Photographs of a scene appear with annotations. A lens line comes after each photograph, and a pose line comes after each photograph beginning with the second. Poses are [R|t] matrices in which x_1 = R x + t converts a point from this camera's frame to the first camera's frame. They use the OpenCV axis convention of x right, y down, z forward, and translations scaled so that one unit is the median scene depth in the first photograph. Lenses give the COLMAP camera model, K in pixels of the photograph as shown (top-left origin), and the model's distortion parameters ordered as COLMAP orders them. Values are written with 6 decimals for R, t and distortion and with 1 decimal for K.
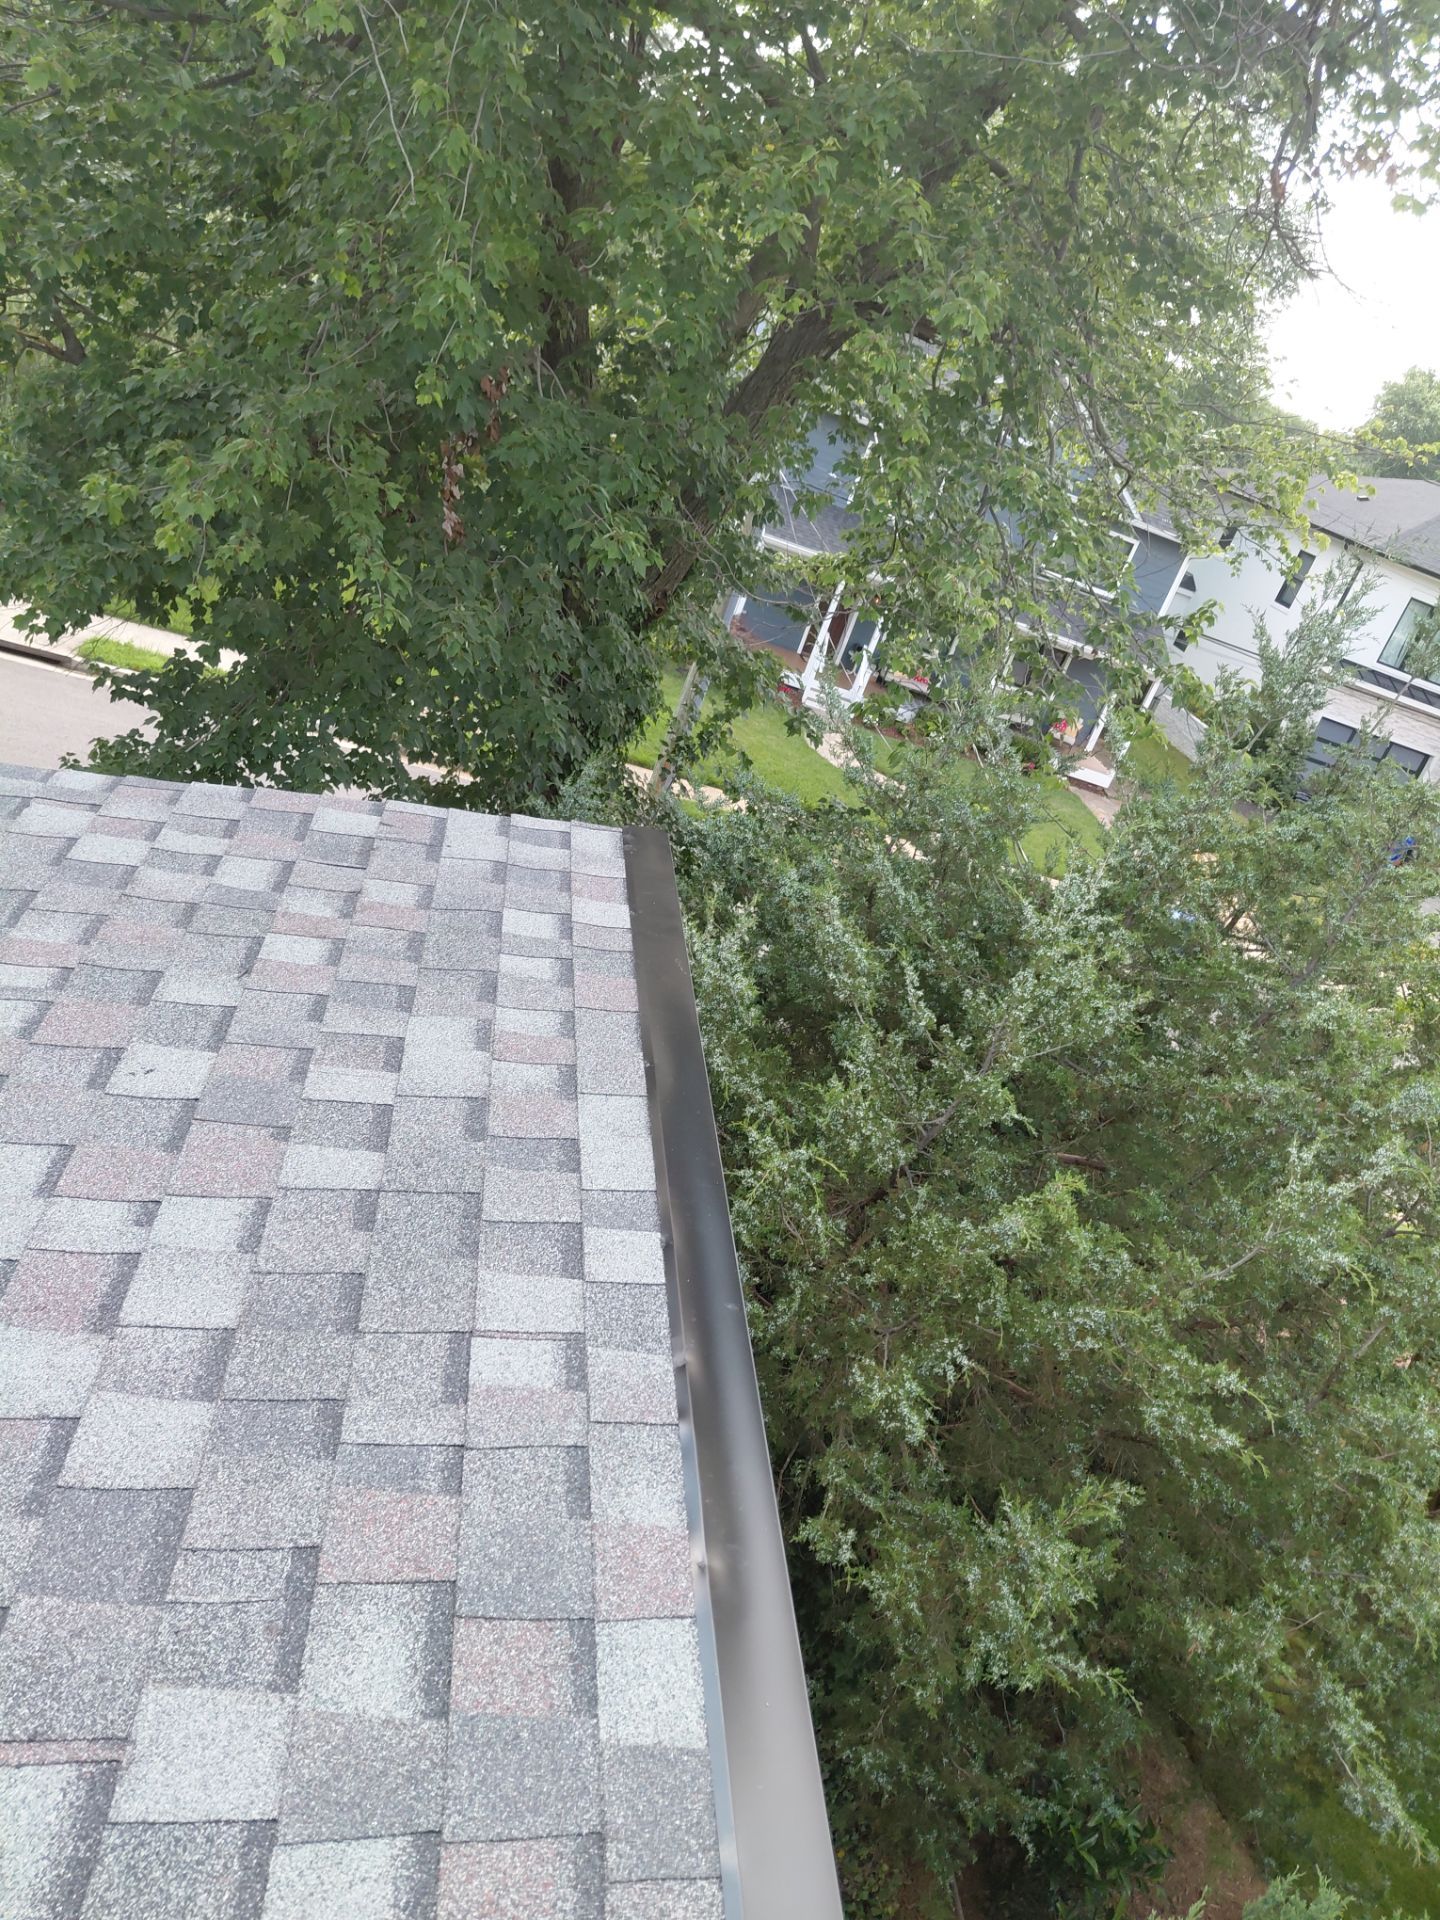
lens RADIAL K [[1468.0, 0, 749.9], [0, 1468.0, 993.3], [0, 0, 1]] dist [0.027109, -0.058502]
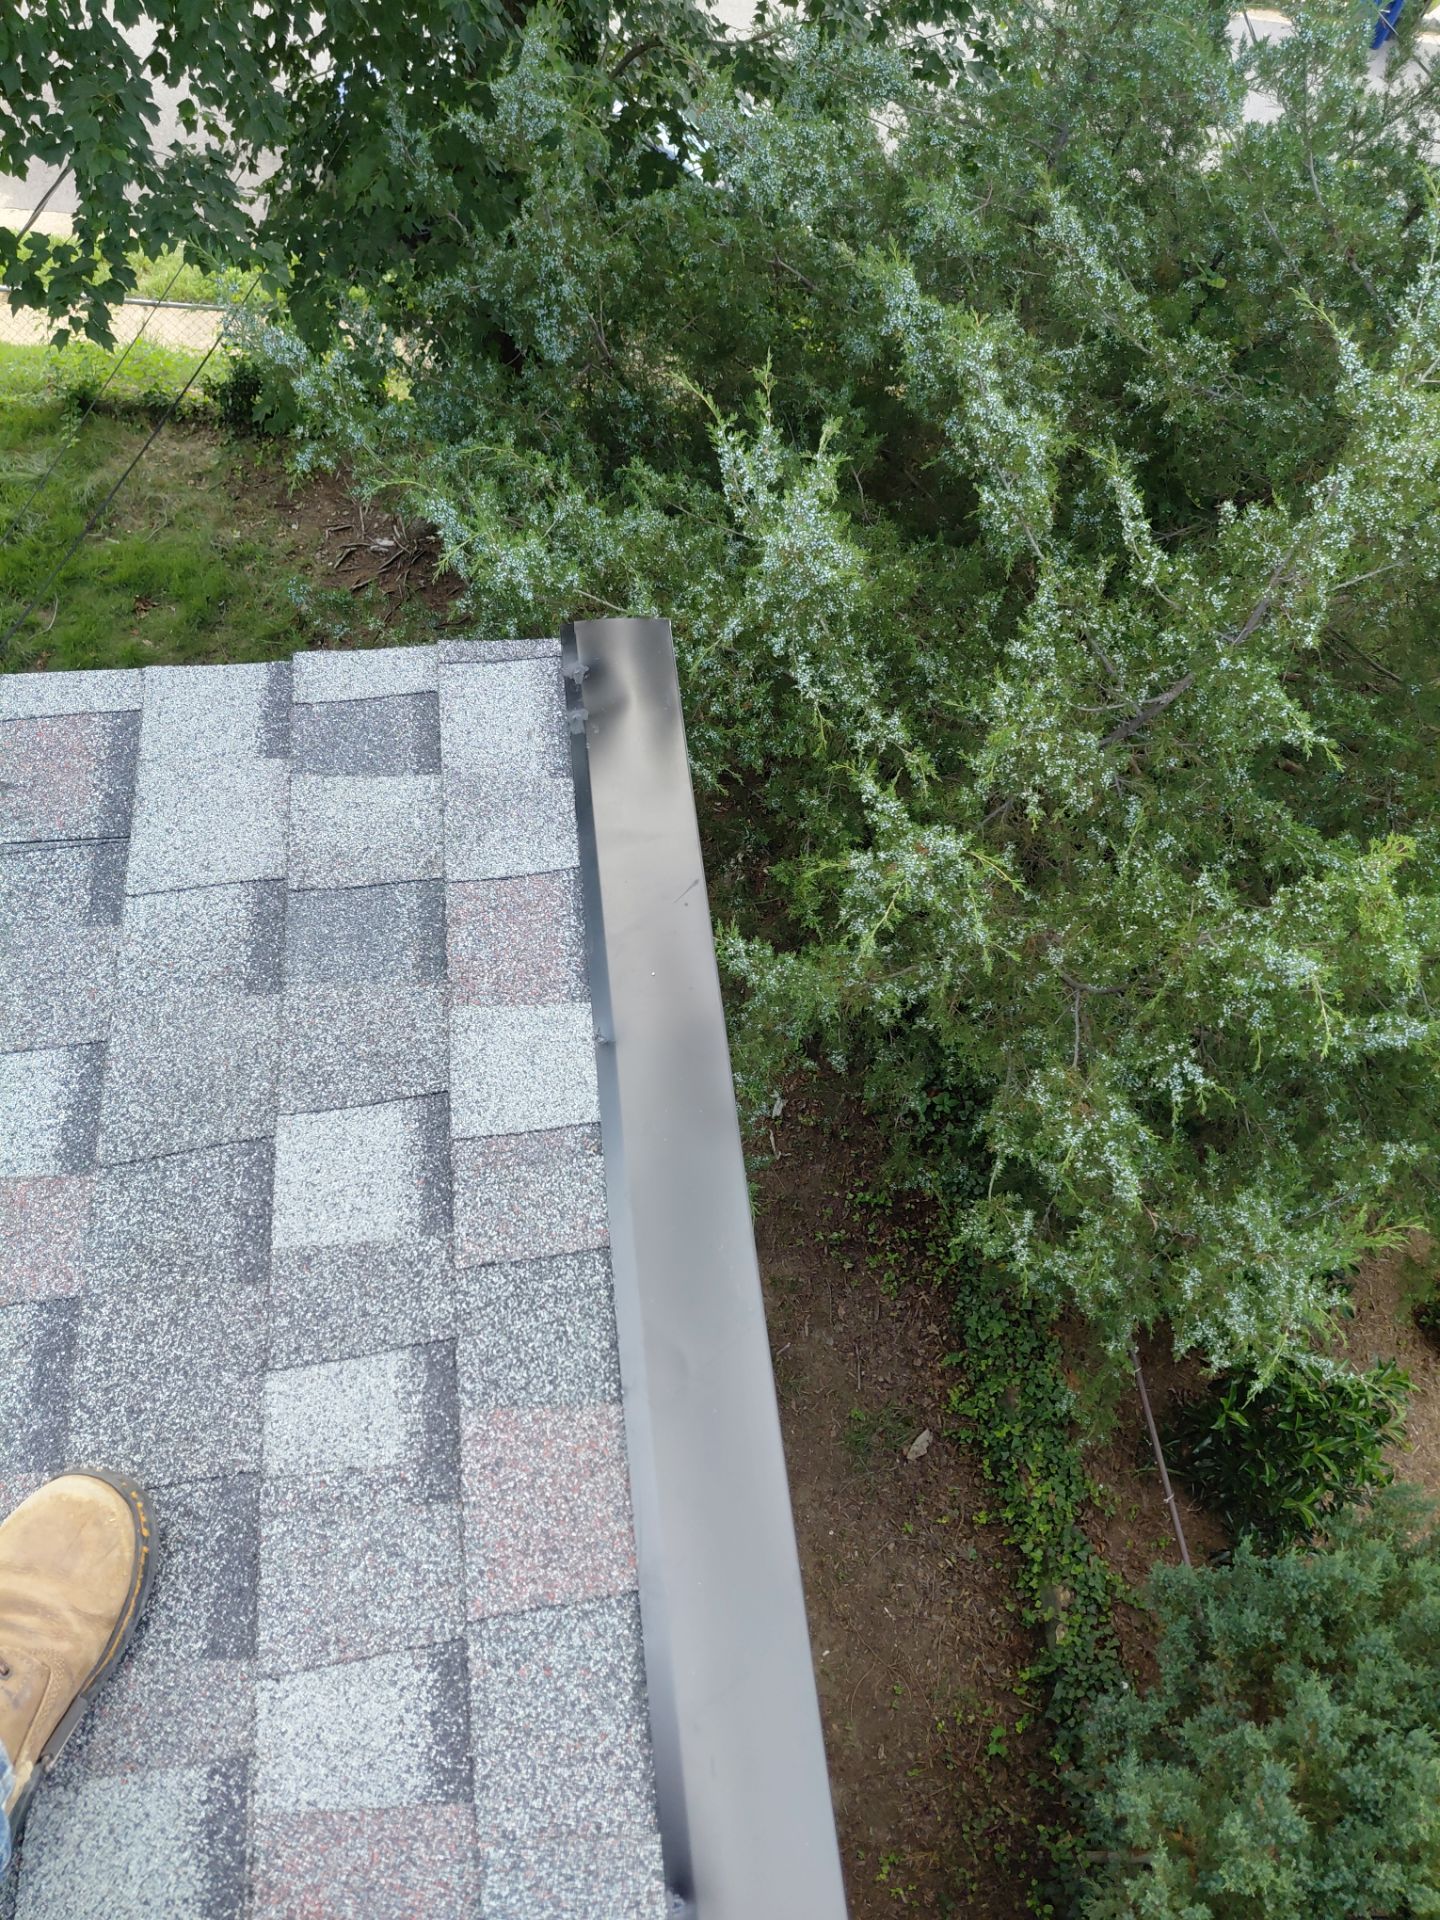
lens RADIAL K [[1472.0, 0, 718.0], [0, 1472.0, 948.1], [0, 0, 1]] dist [0.018134, -0.025037]
pose [[0.992020, -0.069509, -0.105192, -0.002051], [0.114381, 0.847151, 0.518895, -0.182137], [0.053046, -0.526786, 0.848341, 0.412093]]
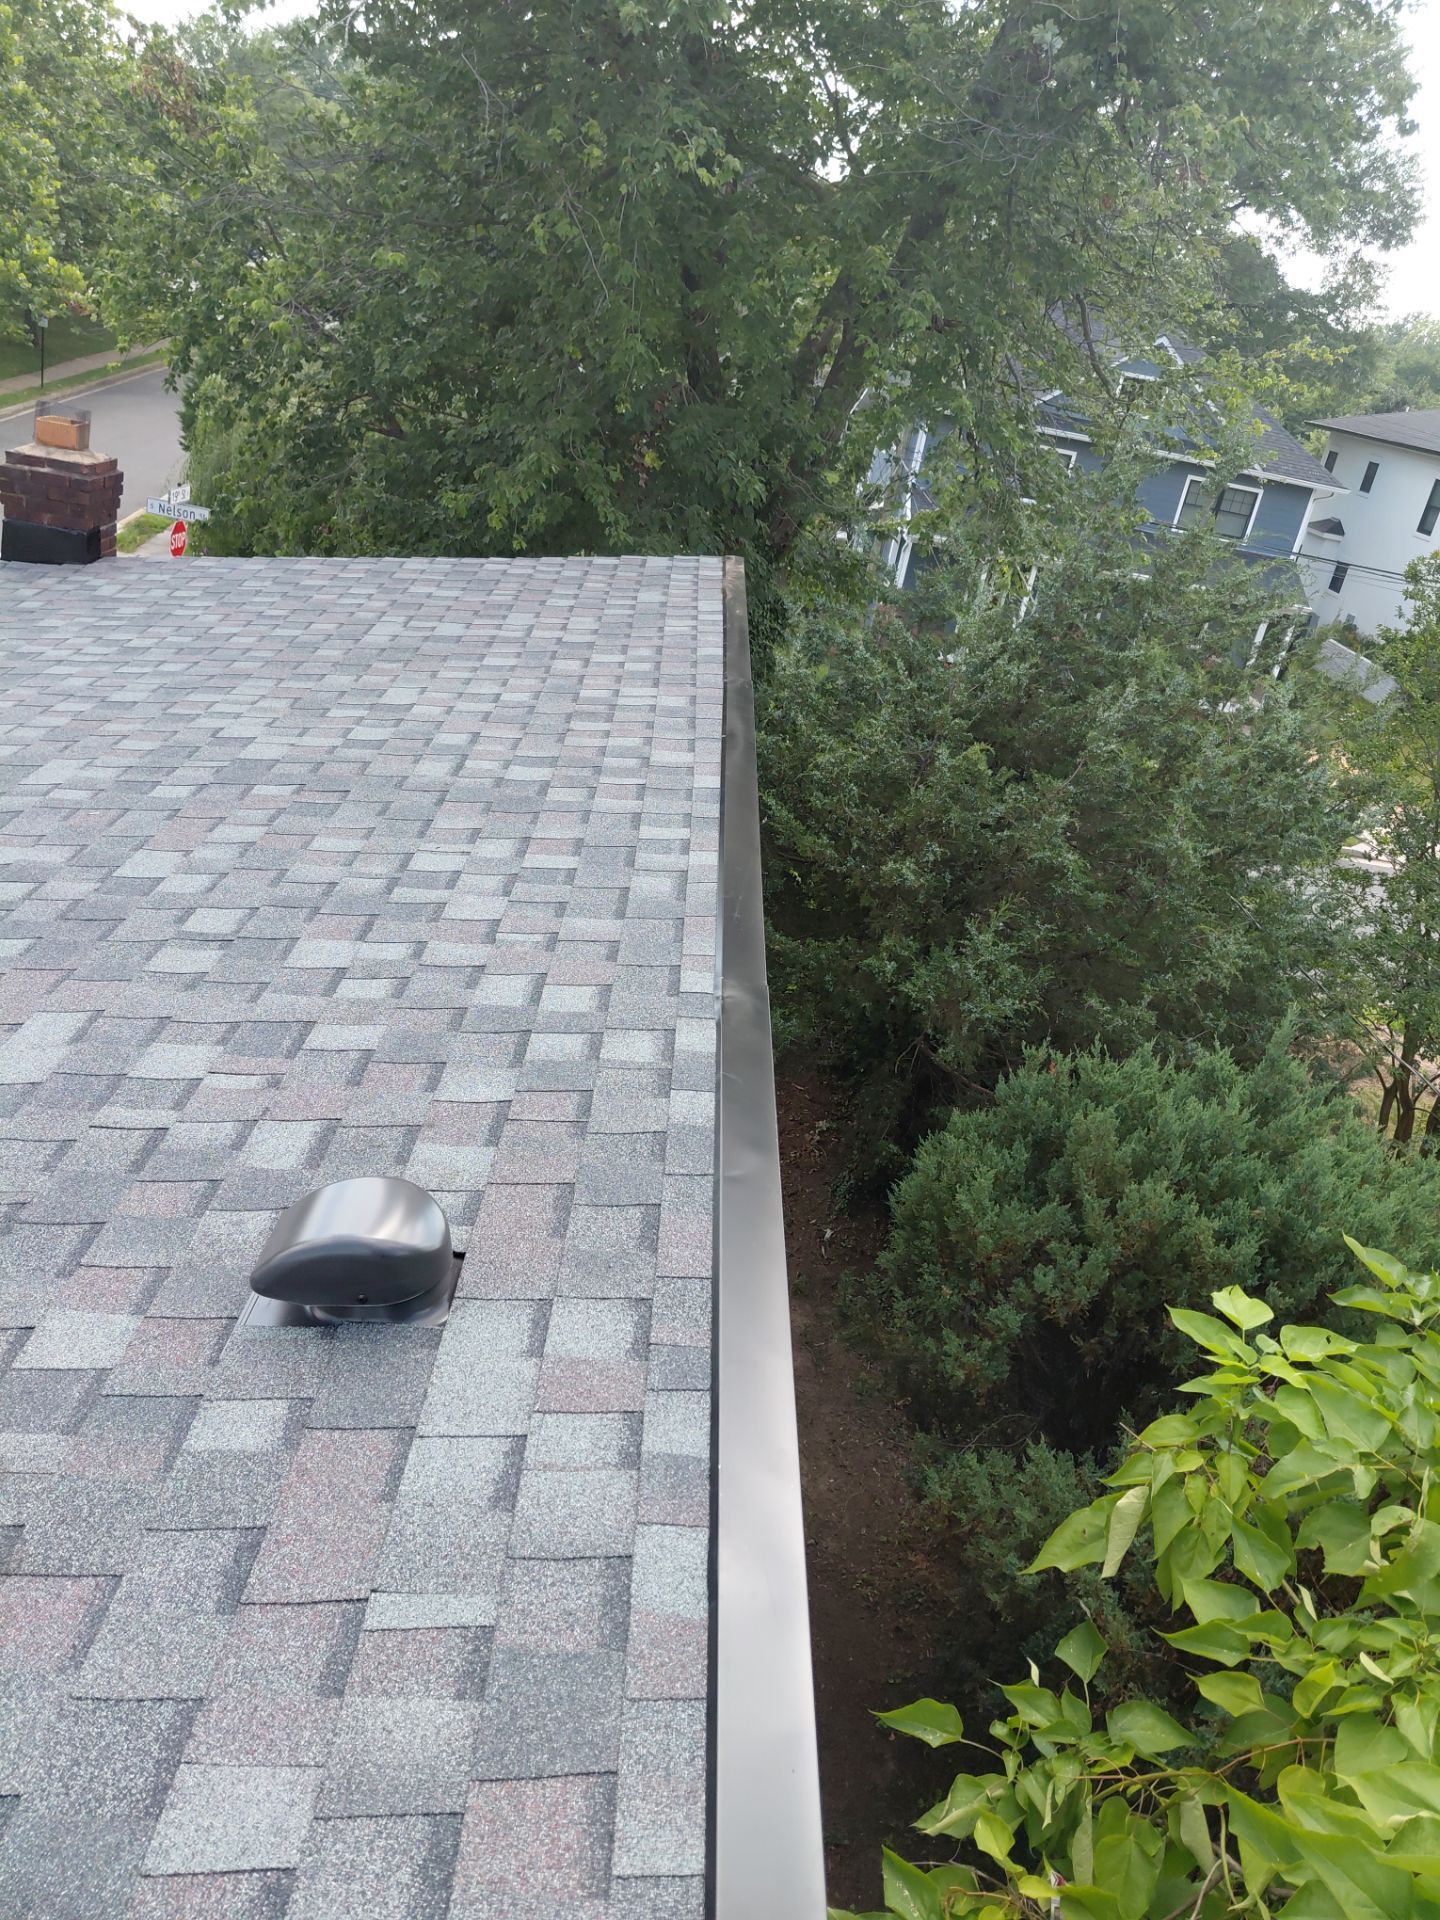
lens RADIAL K [[1472.0, 0, 728.5], [0, 1472.0, 956.9], [0, 0, 1]] dist [0.018134, -0.025037]
pose [[0.982456, -0.093216, -0.161525, 0.162545], [0.085232, 0.994804, -0.055688, 0.440614], [0.165877, 0.040944, 0.985296, -0.852220]]
